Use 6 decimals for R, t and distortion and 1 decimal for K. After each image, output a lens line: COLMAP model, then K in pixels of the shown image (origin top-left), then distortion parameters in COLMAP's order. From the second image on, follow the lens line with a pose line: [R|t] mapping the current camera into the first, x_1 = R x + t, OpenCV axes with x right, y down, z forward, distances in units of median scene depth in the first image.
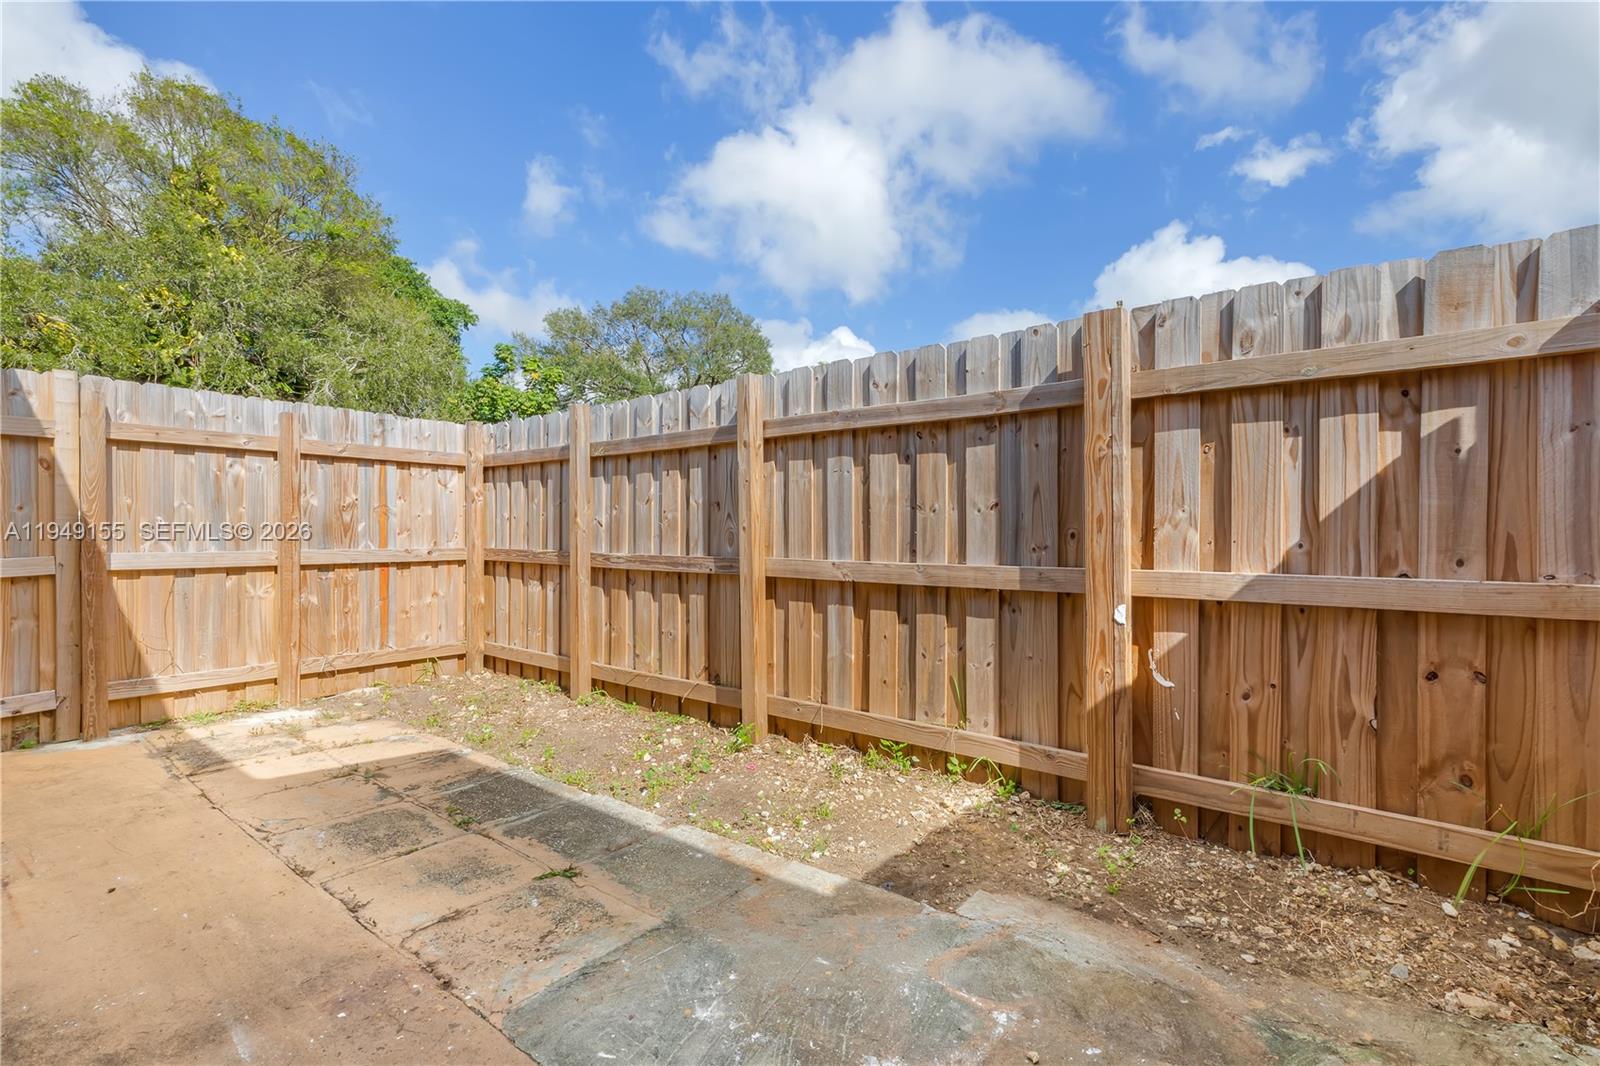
lens RADIAL K [[743.5, 0, 770.5], [0, 743.5, 532.0], [0, 0, 1]] dist [0.001712, 0.000434]
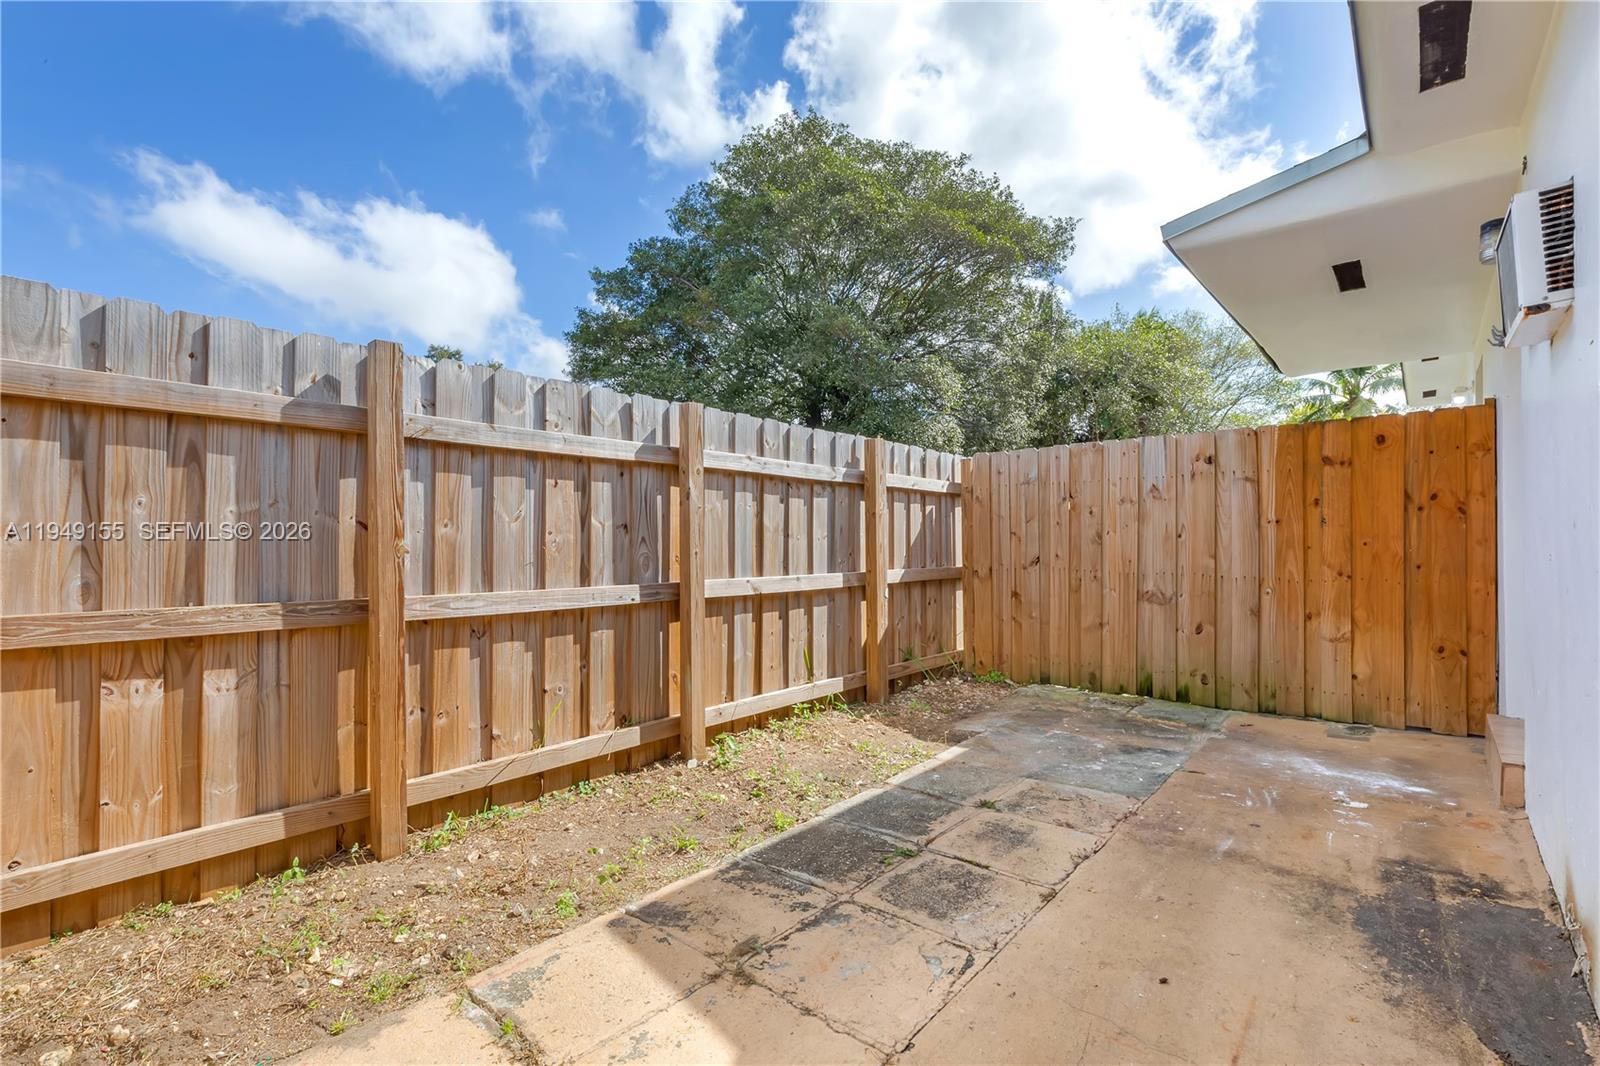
lens RADIAL K [[751.3, 0, 800.0], [0, 751.3, 533.0], [0, 0, 1]] dist [0.003548, 0.000331]
pose [[-0.011504, 0.008162, 0.999901, -1.514919], [0.002629, 0.999963, -0.008132, -0.032771], [-0.999930, 0.002535, -0.011525, 1.230608]]
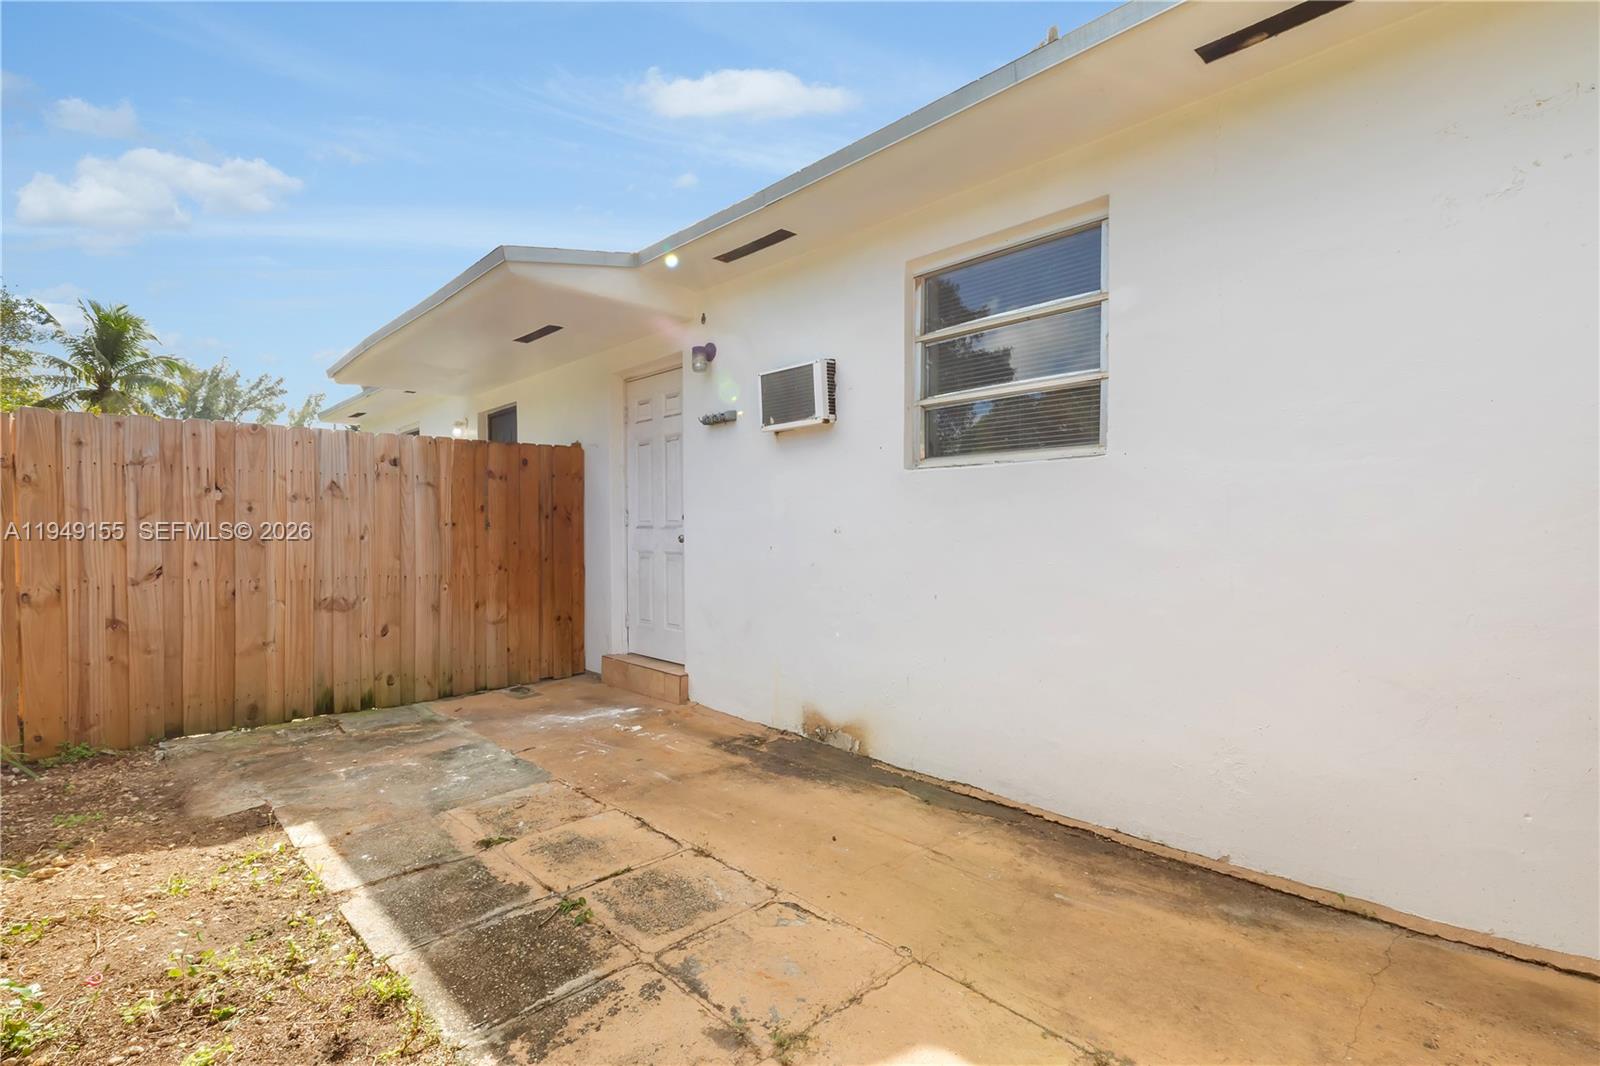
lens RADIAL K [[724.7, 0, 789.7], [0, 724.7, 536.6], [0, 0, 1]] dist [0.004887, 0.000510]
pose [[-0.995714, 0.006145, 0.092279, -0.795897], [0.006614, 0.999967, 0.004779, -0.042303], [-0.092247, 0.005368, -0.995722, 1.934708]]
